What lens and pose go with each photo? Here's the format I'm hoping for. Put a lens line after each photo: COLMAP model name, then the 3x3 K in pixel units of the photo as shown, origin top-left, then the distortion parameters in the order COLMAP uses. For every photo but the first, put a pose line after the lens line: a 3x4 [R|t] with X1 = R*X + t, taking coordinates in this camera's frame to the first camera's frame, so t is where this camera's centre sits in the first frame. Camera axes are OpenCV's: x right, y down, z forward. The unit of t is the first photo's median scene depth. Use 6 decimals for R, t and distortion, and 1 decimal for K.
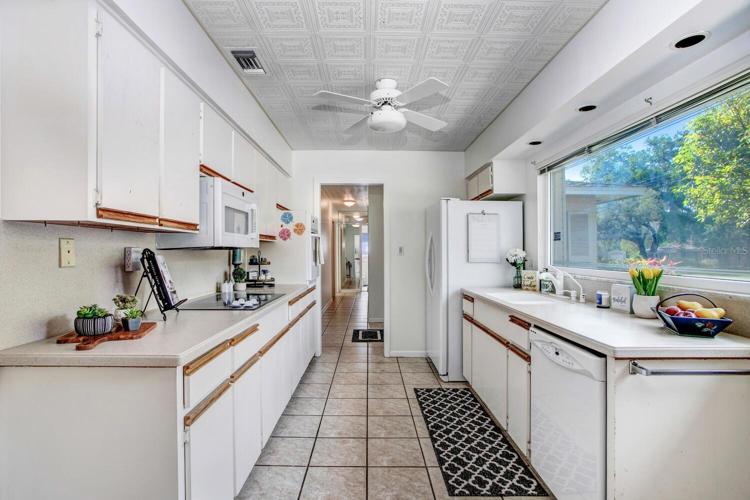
lens RADIAL K [[364.7, 0, 373.9], [0, 364.7, 253.9], [0, 0, 1]] dist [-0.041482, 0.002667]
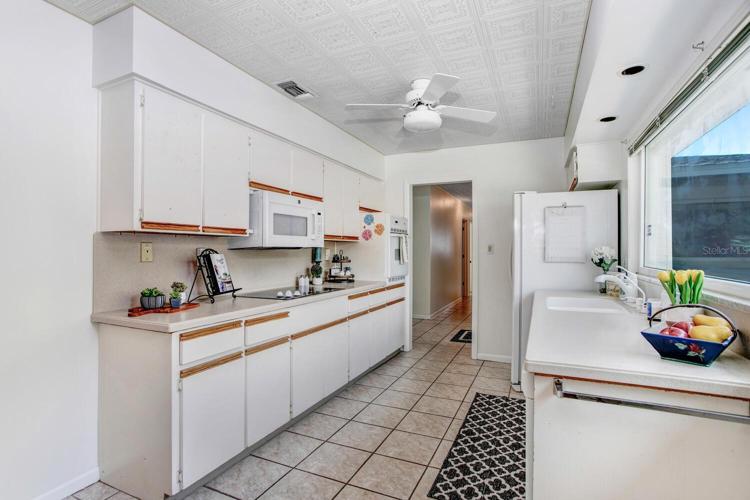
lens RADIAL K [[364.7, 0, 374.1], [0, 364.7, 253.1], [0, 0, 1]] dist [-0.041482, 0.002667]
pose [[0.909541, -0.001625, -0.415611, 0.340669], [0.001766, 0.999998, -0.000047, 0.001518], [0.415611, -0.000691, 0.909542, 0.025493]]
